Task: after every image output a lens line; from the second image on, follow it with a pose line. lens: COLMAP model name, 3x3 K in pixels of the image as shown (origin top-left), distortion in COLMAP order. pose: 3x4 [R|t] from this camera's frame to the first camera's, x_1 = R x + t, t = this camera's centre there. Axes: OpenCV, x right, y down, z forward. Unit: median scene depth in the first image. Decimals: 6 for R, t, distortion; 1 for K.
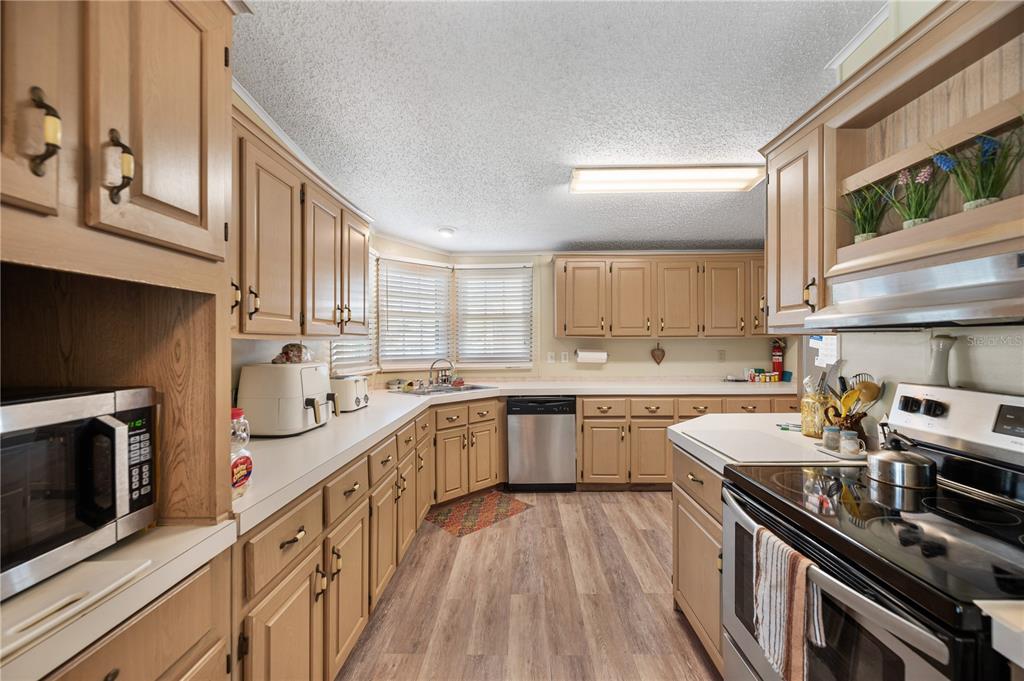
lens RADIAL K [[410.3, 0, 512.0], [0, 410.3, 340.5], [0, 0, 1]] dist [0.001871, 0.000002]
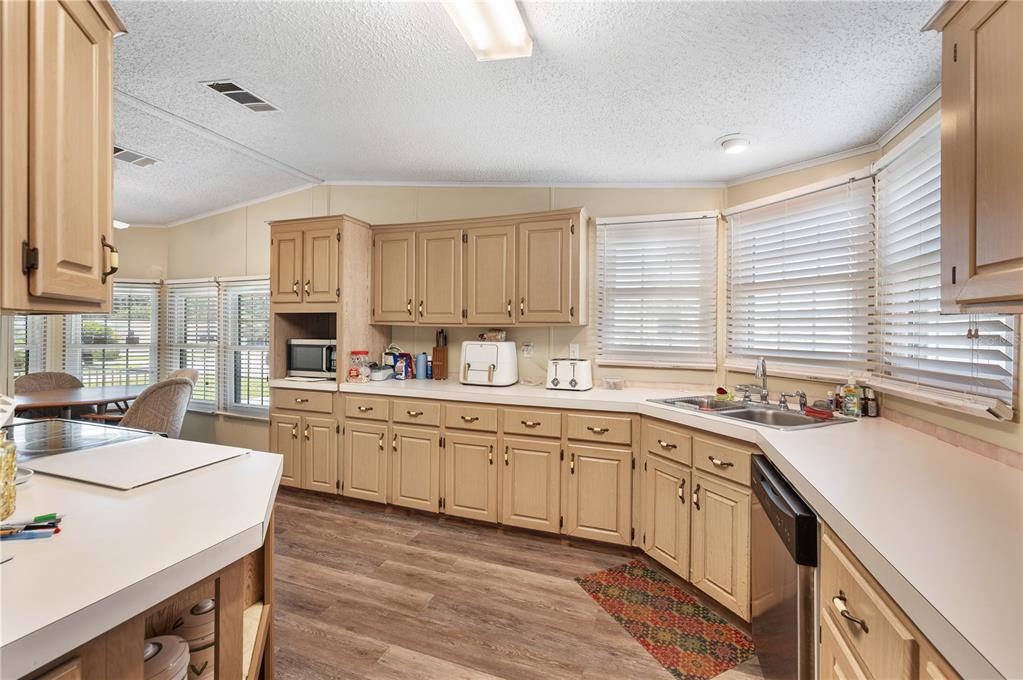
lens RADIAL K [[414.9, 0, 516.9], [0, 414.9, 328.3], [0, 0, 1]] dist [0.001690, 0.000059]
pose [[-0.312046, 0.001036, -0.950066, 0.609016], [-0.000101, 0.999999, 0.001123, 0.002715], [0.950067, 0.000446, -0.312046, 1.062739]]
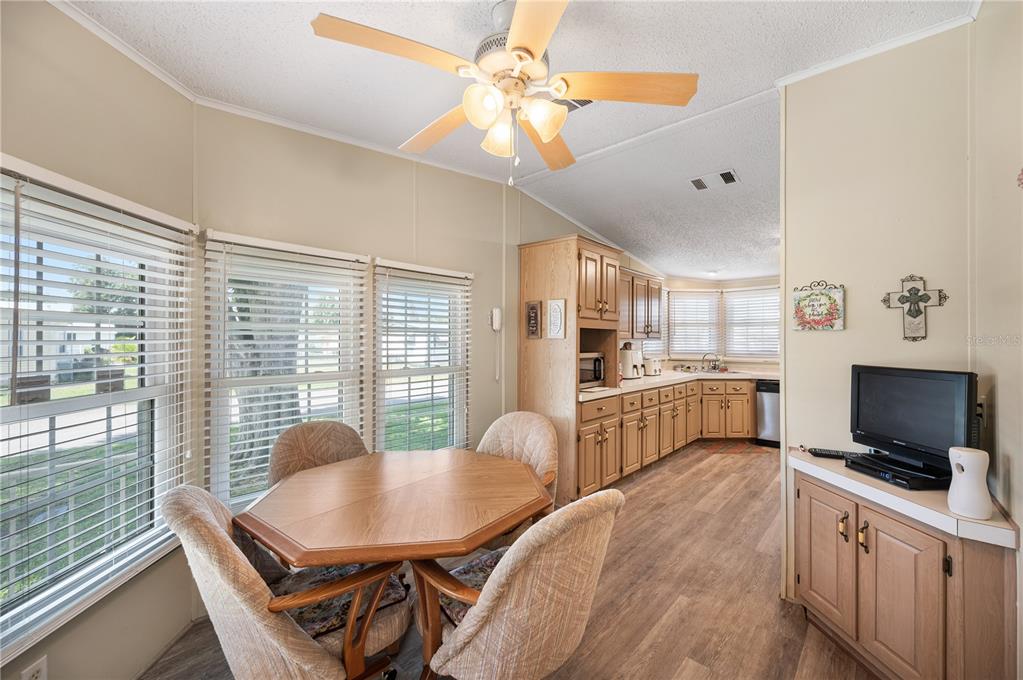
lens RADIAL K [[409.9, 0, 511.5], [0, 409.9, 340.0], [0, 0, 1]] dist [0.001871, 0.000002]
pose [[0.757369, 0.006276, -0.652957, 0.335348], [-0.005086, 0.999980, 0.003712, -0.006928], [0.652967, 0.000509, 0.757386, -0.821429]]
